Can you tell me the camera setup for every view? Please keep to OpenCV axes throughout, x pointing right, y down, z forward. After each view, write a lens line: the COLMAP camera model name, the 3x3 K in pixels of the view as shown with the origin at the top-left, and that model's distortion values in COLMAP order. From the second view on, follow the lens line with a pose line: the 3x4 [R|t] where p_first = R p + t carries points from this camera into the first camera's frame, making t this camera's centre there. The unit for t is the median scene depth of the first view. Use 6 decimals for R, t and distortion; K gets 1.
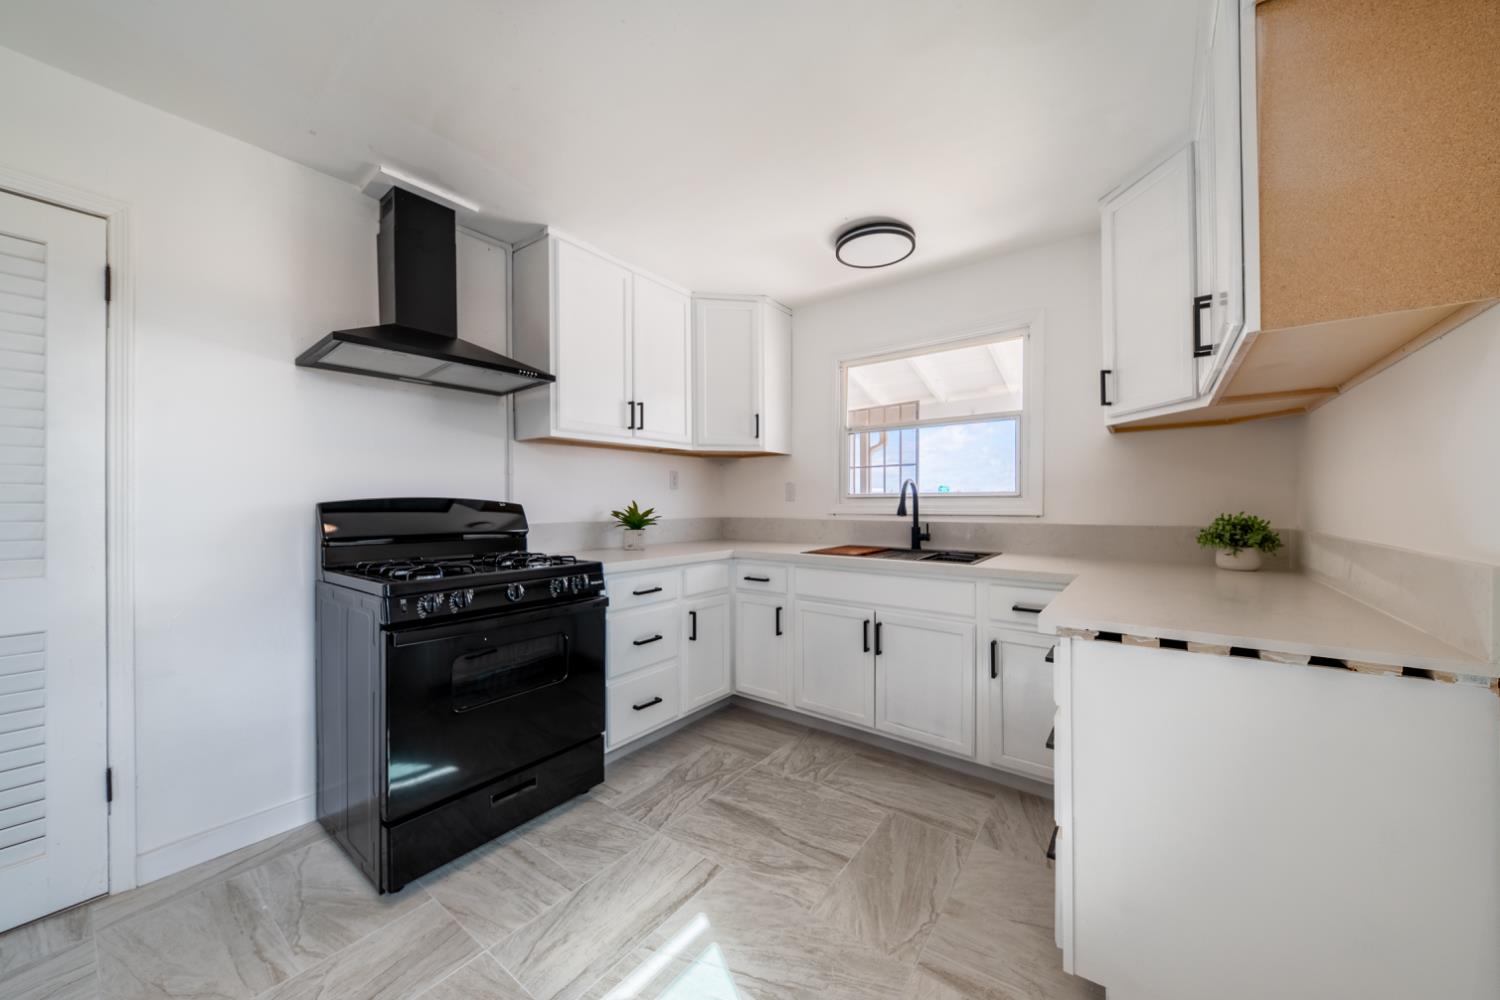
lens RADIAL K [[520.1, 0, 754.4], [0, 520.1, 504.6], [0, 0, 1]] dist [0.000671, -0.002305]
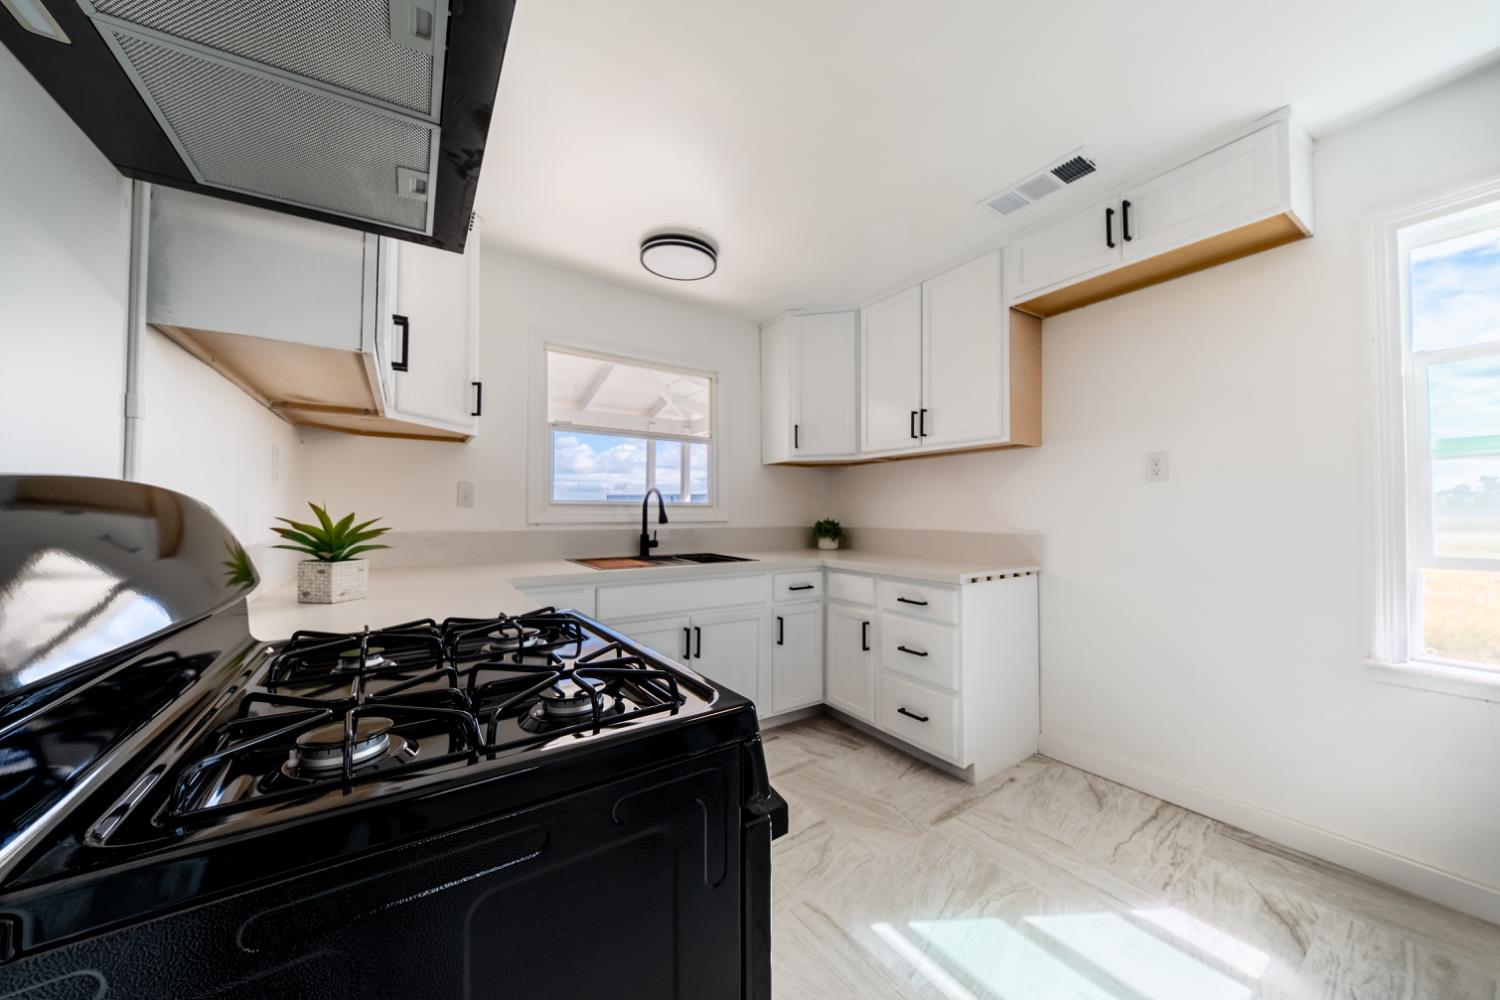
lens RADIAL K [[520.1, 0, 755.6], [0, 520.1, 502.8], [0, 0, 1]] dist [0.000671, -0.002305]
pose [[0.321315, 0.021678, 0.946724, -0.731760], [-0.003350, 0.999758, -0.021755, 0.003286], [-0.946966, 0.003819, 0.321310, 0.578074]]
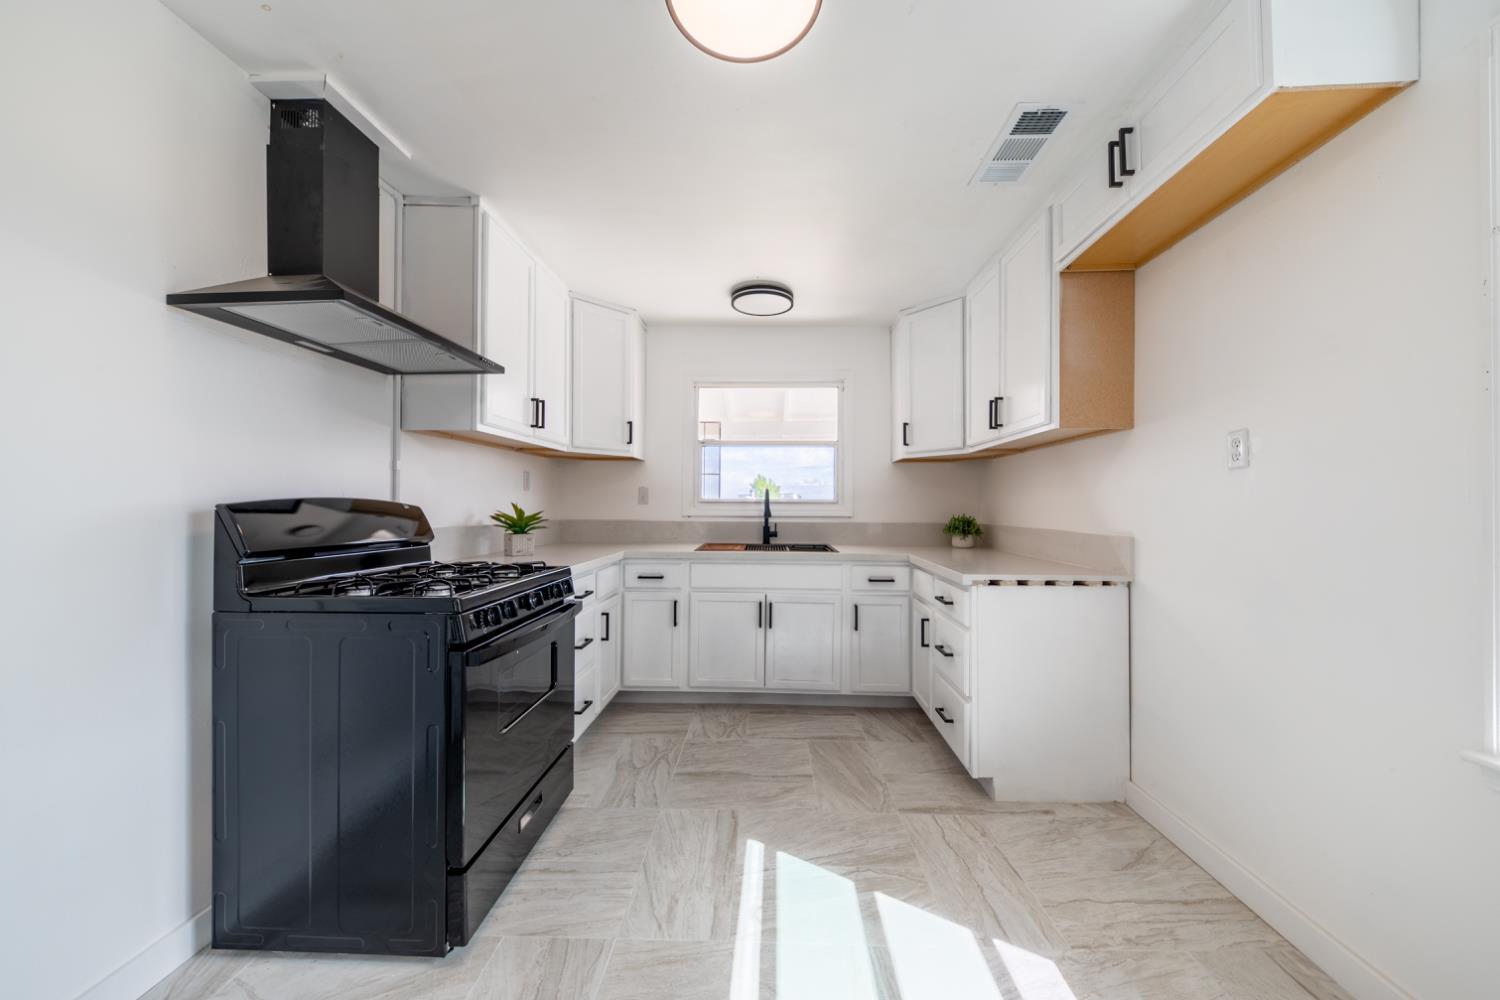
lens RADIAL K [[520.1, 0, 754.4], [0, 520.1, 503.7], [0, 0, 1]] dist [0.000671, -0.002305]
pose [[0.819018, 0.009268, 0.573693, -0.534604], [-0.006876, 0.999956, -0.006338, -0.003789], [-0.573726, 0.001246, 0.819046, -0.006943]]
